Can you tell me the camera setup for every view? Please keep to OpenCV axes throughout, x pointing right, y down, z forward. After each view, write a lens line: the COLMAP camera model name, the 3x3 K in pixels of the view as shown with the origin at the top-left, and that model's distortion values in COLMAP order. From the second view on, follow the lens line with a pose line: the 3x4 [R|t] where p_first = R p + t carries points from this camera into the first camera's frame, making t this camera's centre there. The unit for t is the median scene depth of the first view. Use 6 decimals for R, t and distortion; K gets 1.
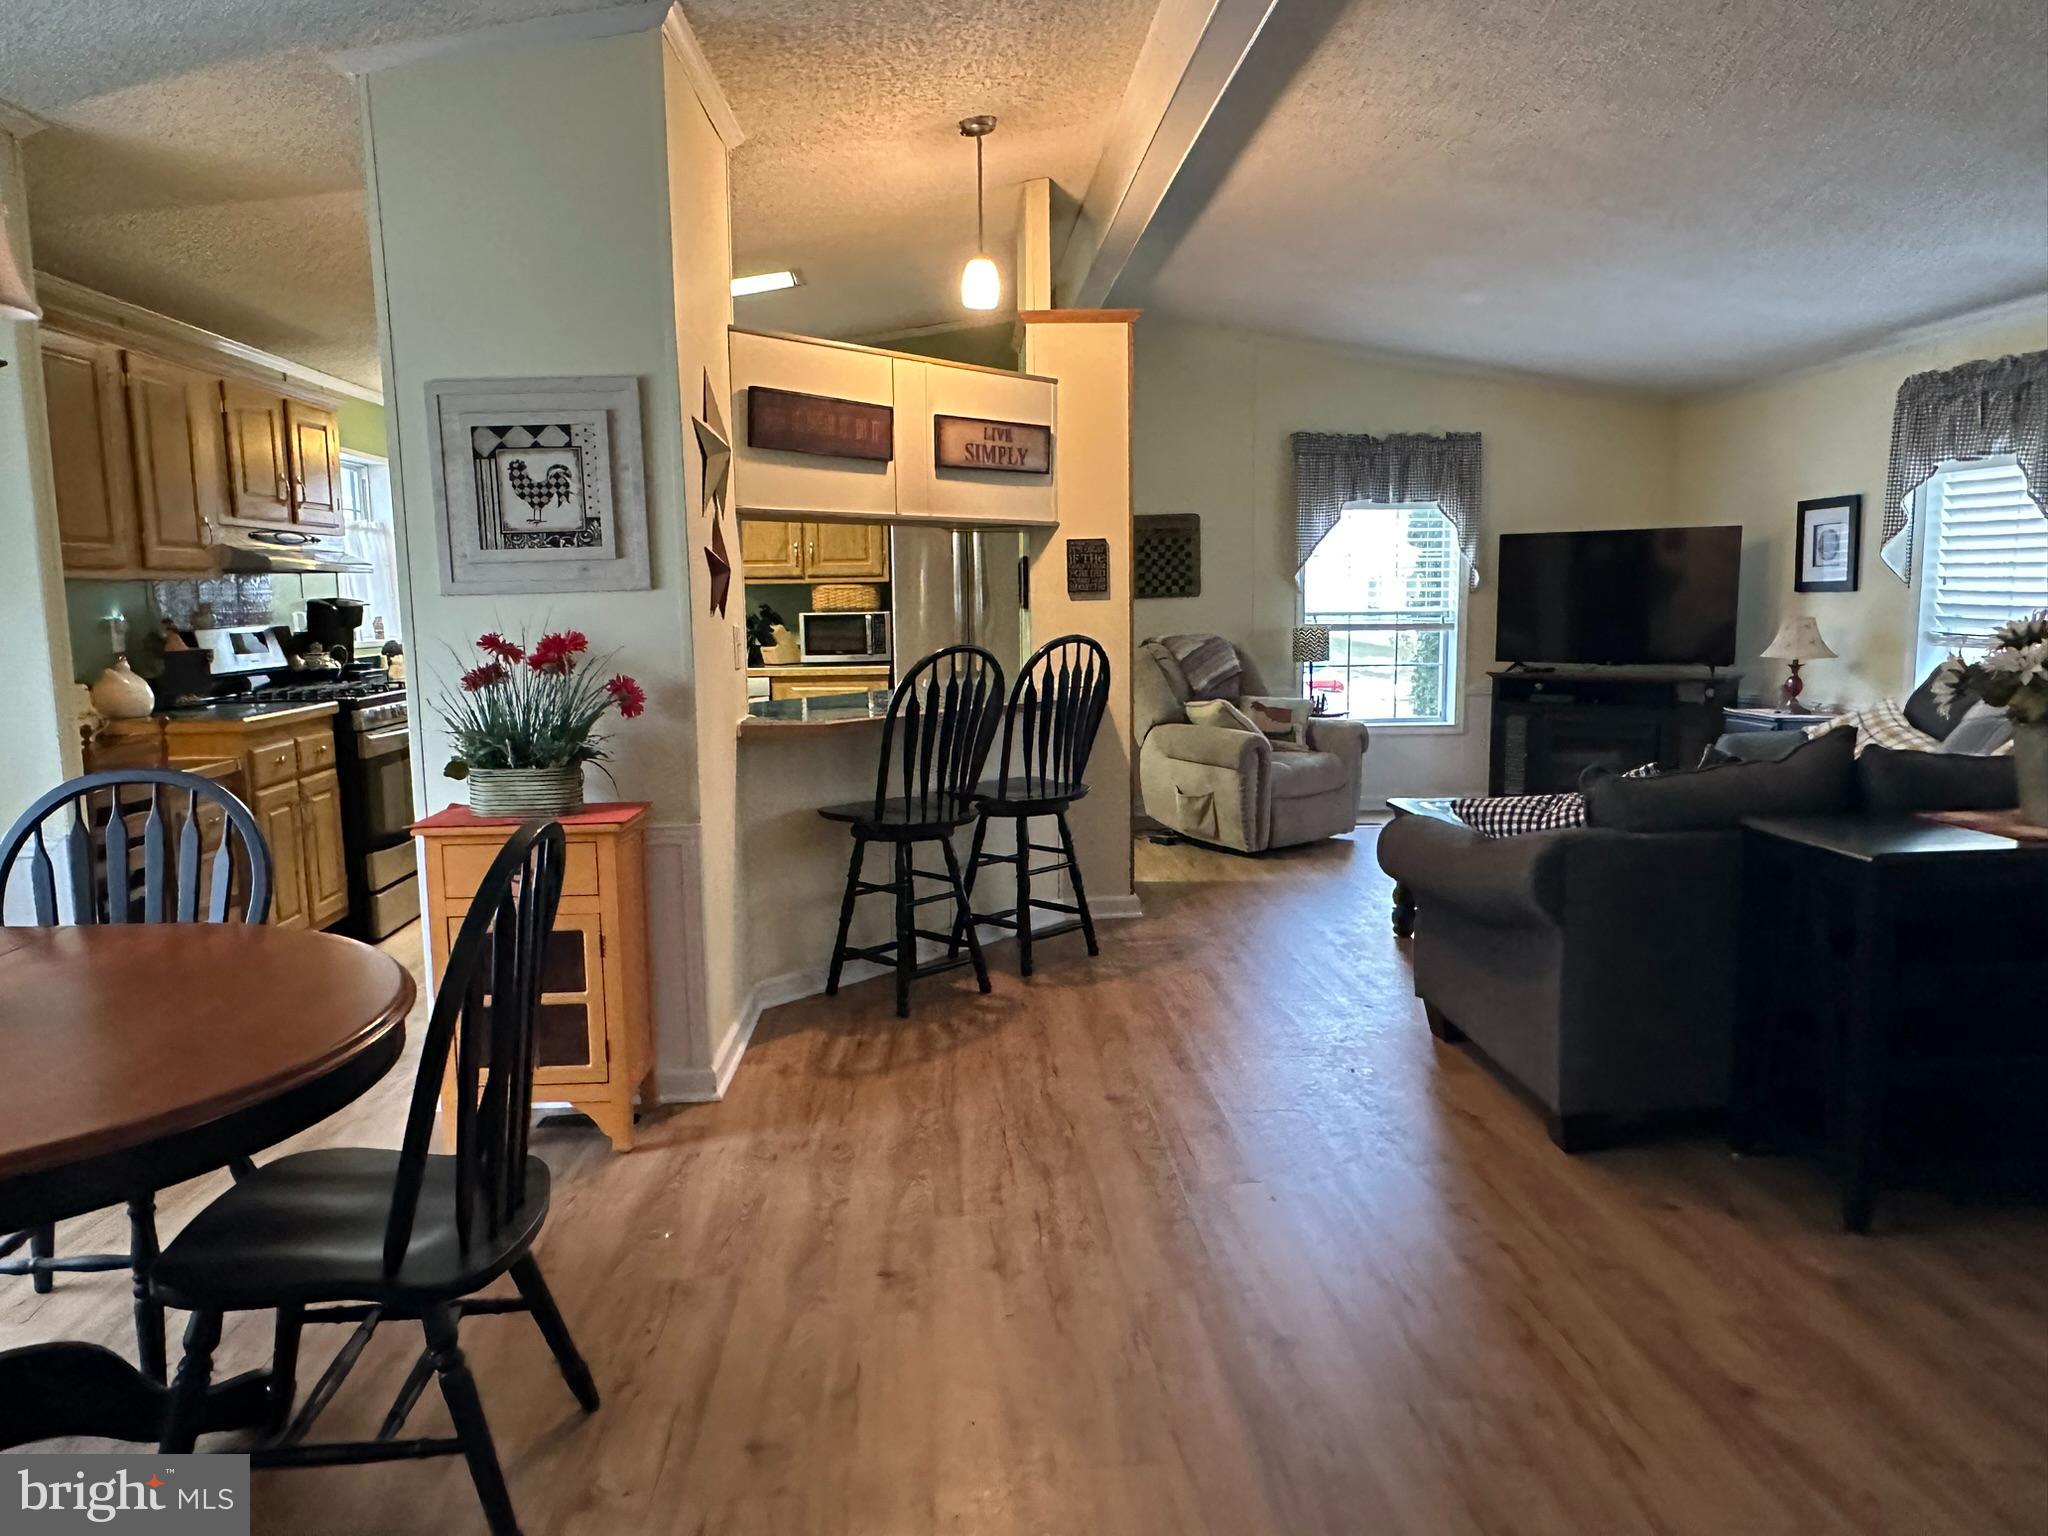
lens RADIAL K [[1395.1, 0, 1022.1], [0, 1395.1, 771.8], [0, 0, 1]] dist [-0.001600, -0.001113]
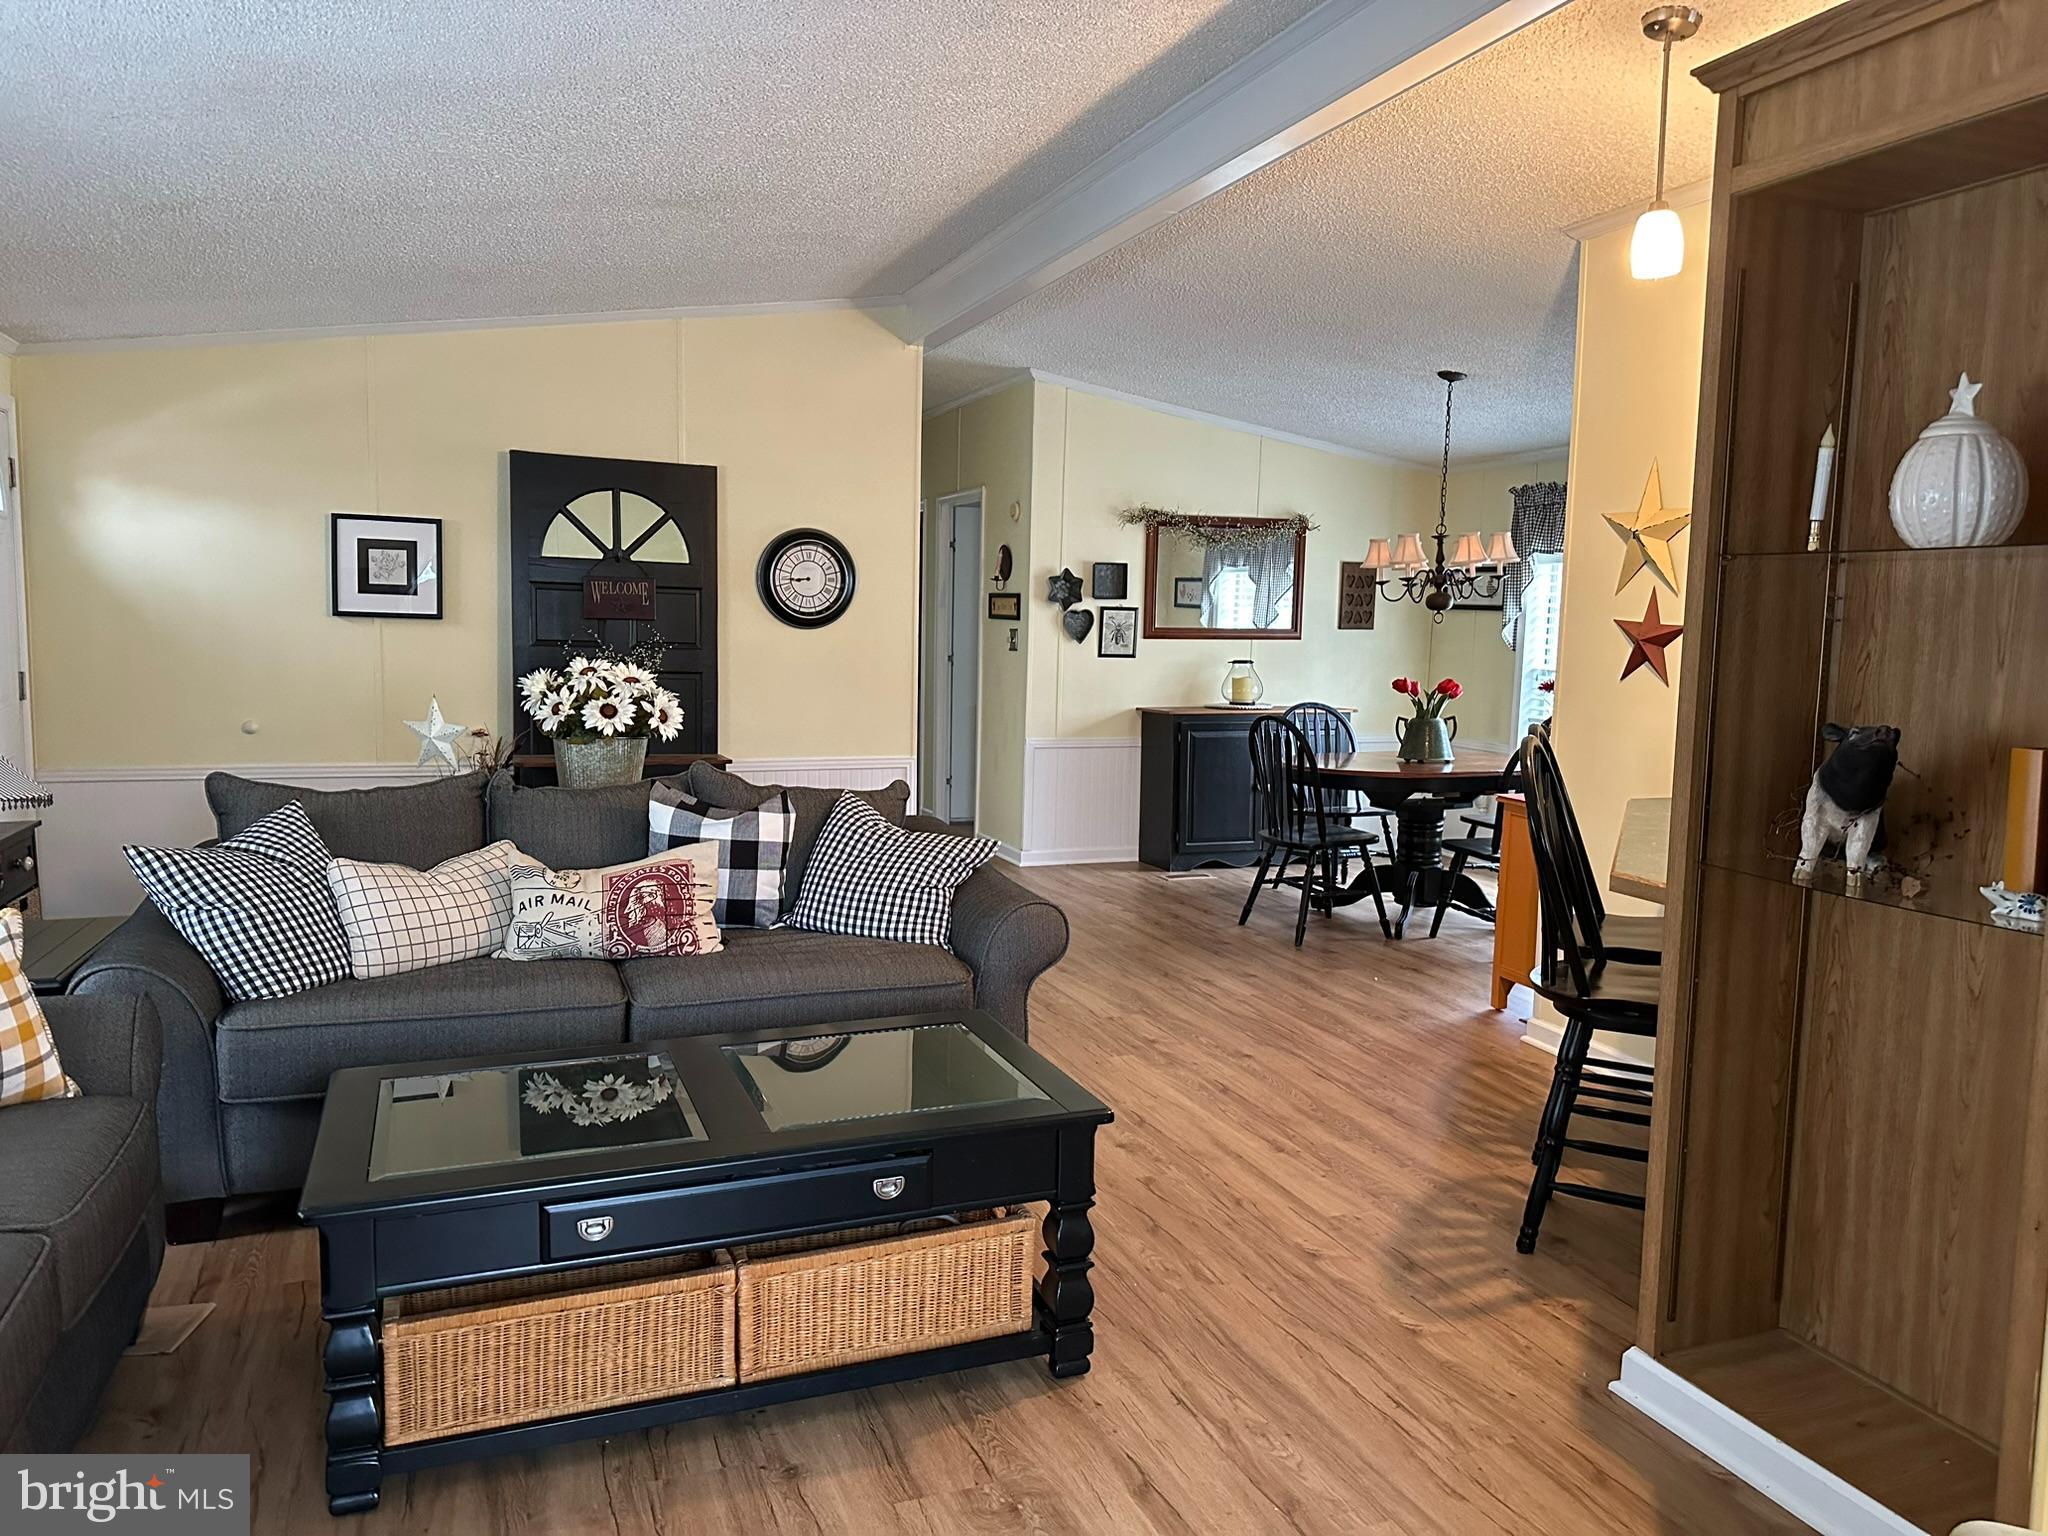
lens RADIAL K [[1429.0, 0, 1016.5], [0, 1429.0, 759.3], [0, 0, 1]] dist [0.081051, -0.102763]
pose [[-0.954384, 0.022241, -0.297751, 0.439118], [-0.047438, 0.973261, 0.224752, -0.210332], [0.294788, 0.228624, -0.927810, 1.421351]]
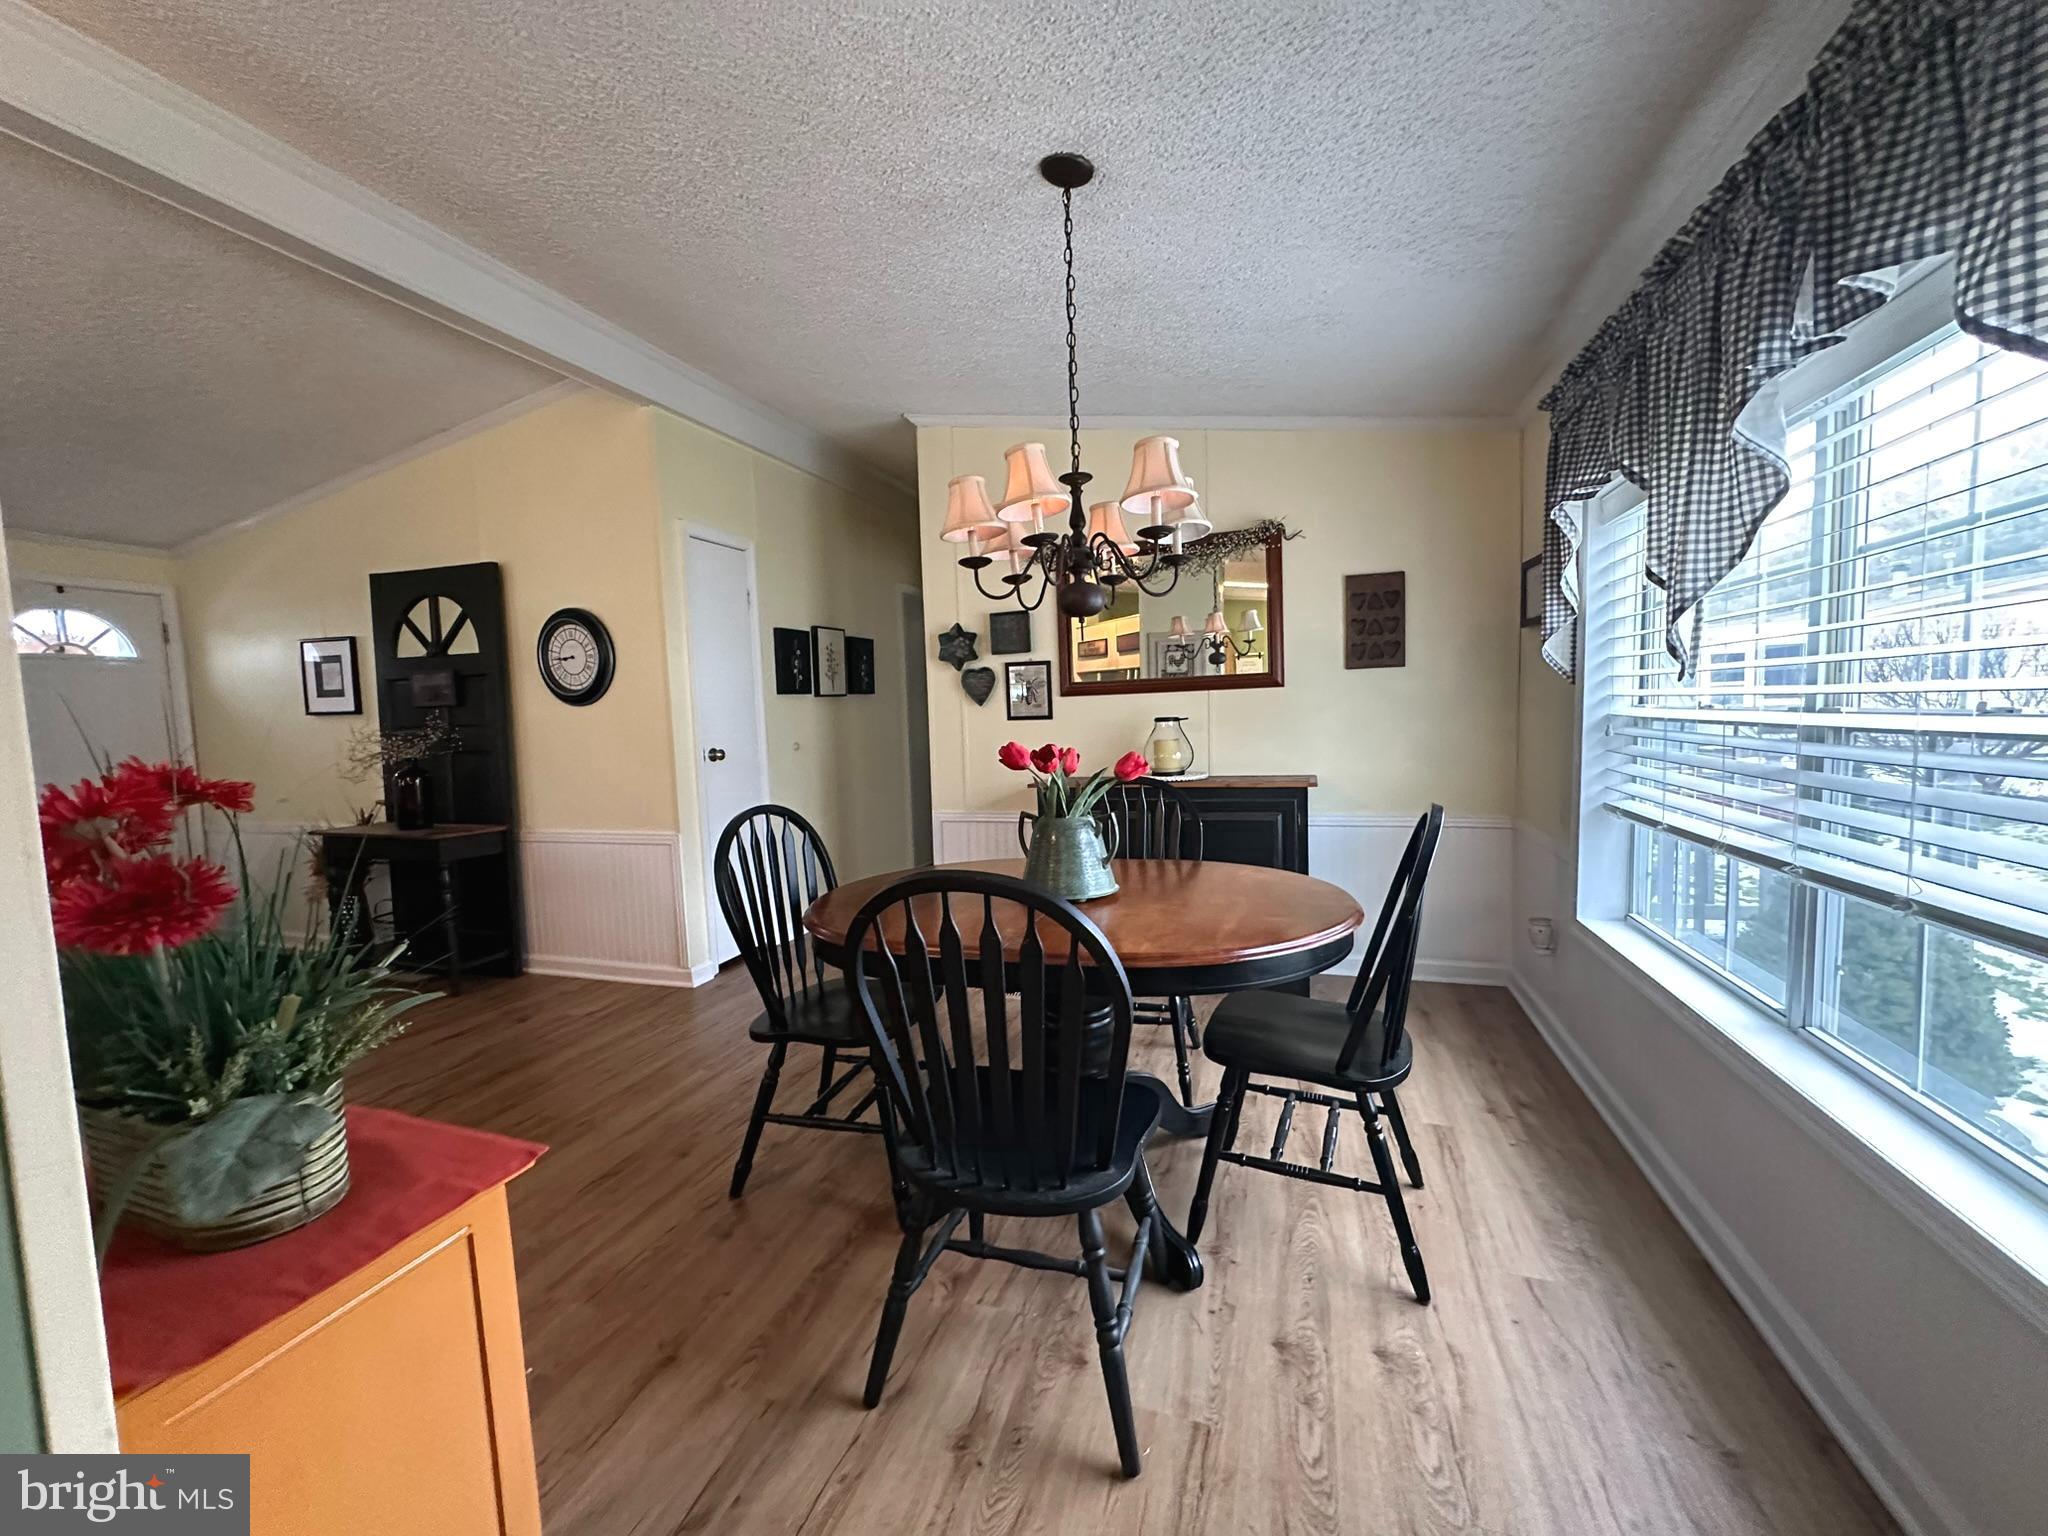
lens RADIAL K [[814.1, 0, 1022.5], [0, 814.1, 766.1], [0, 0, 1]] dist [-0.001463, 0.000214]
pose [[-0.923844, 0.016795, 0.382400, -0.420481], [0.095462, 0.977578, 0.187693, -0.076085], [-0.370673, 0.209903, -0.904733, 0.694479]]
